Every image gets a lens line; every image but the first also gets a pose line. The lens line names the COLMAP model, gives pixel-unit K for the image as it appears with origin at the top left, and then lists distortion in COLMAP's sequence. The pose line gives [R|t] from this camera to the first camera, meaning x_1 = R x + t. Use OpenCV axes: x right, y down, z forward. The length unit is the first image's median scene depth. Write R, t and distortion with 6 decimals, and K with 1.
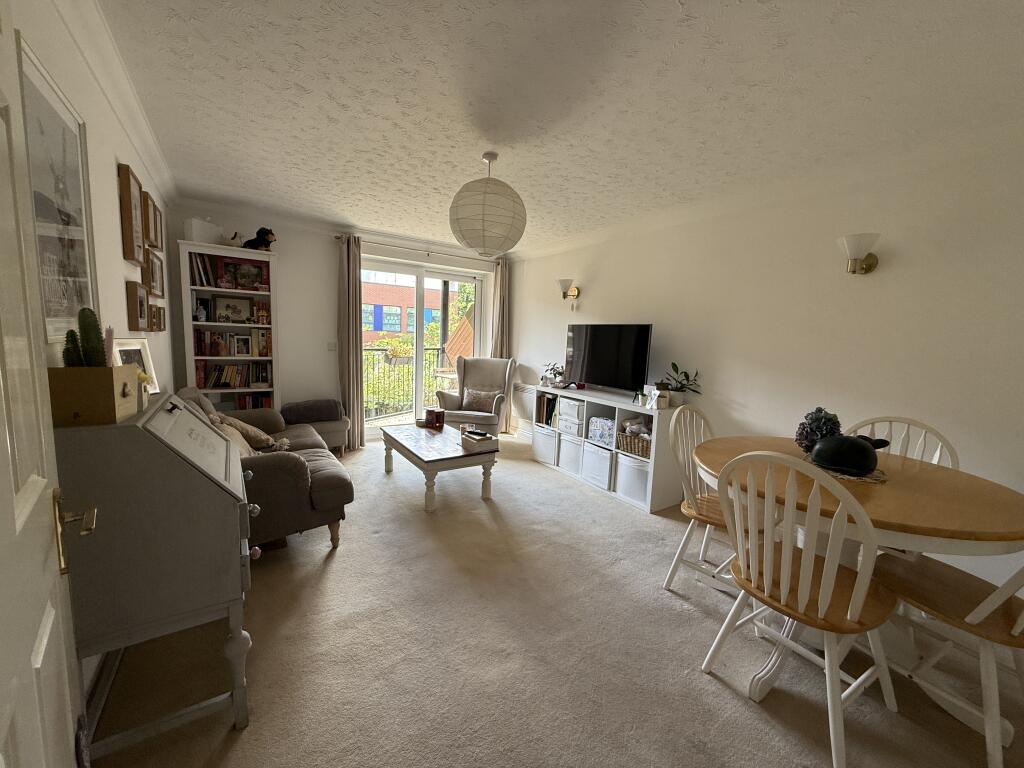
lens RADIAL K [[406.6, 0, 509.1], [0, 406.6, 381.6], [0, 0, 1]] dist [0.000871, -0.000174]
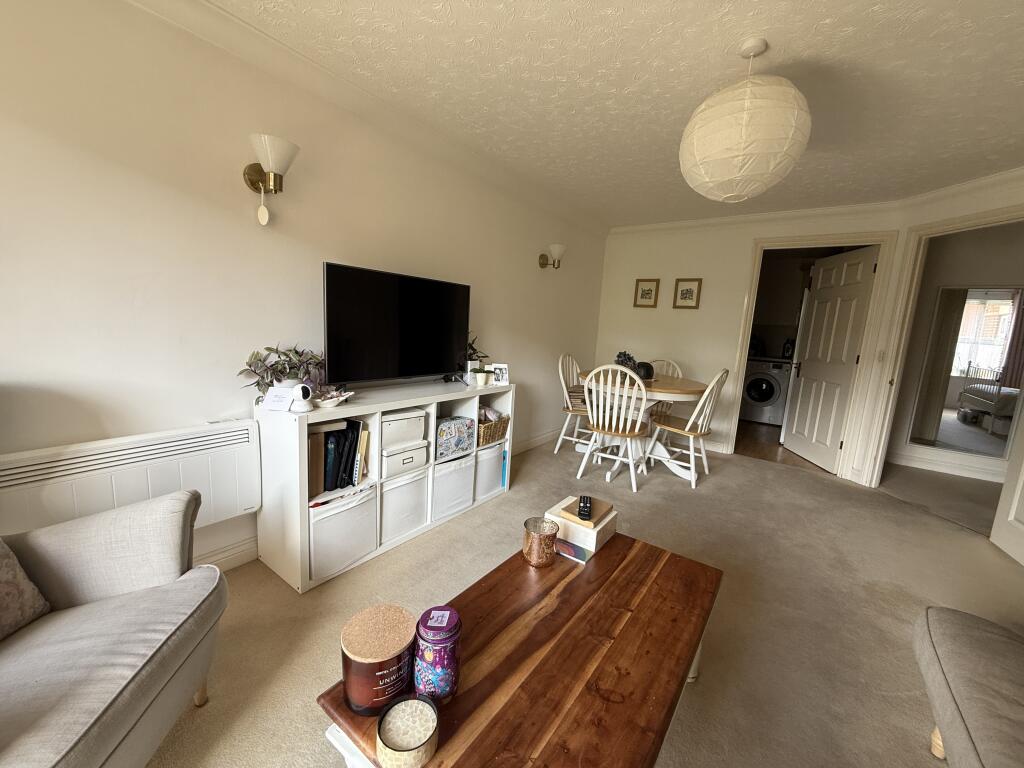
lens RADIAL K [[406.6, 0, 506.8], [0, 406.6, 386.9], [0, 0, 1]] dist [0.000871, -0.000174]
pose [[-0.338899, -0.204349, 0.918362, -0.431654], [0.037898, 0.972369, 0.230352, -0.121387], [-0.940059, 0.112870, -0.321791, 1.133802]]
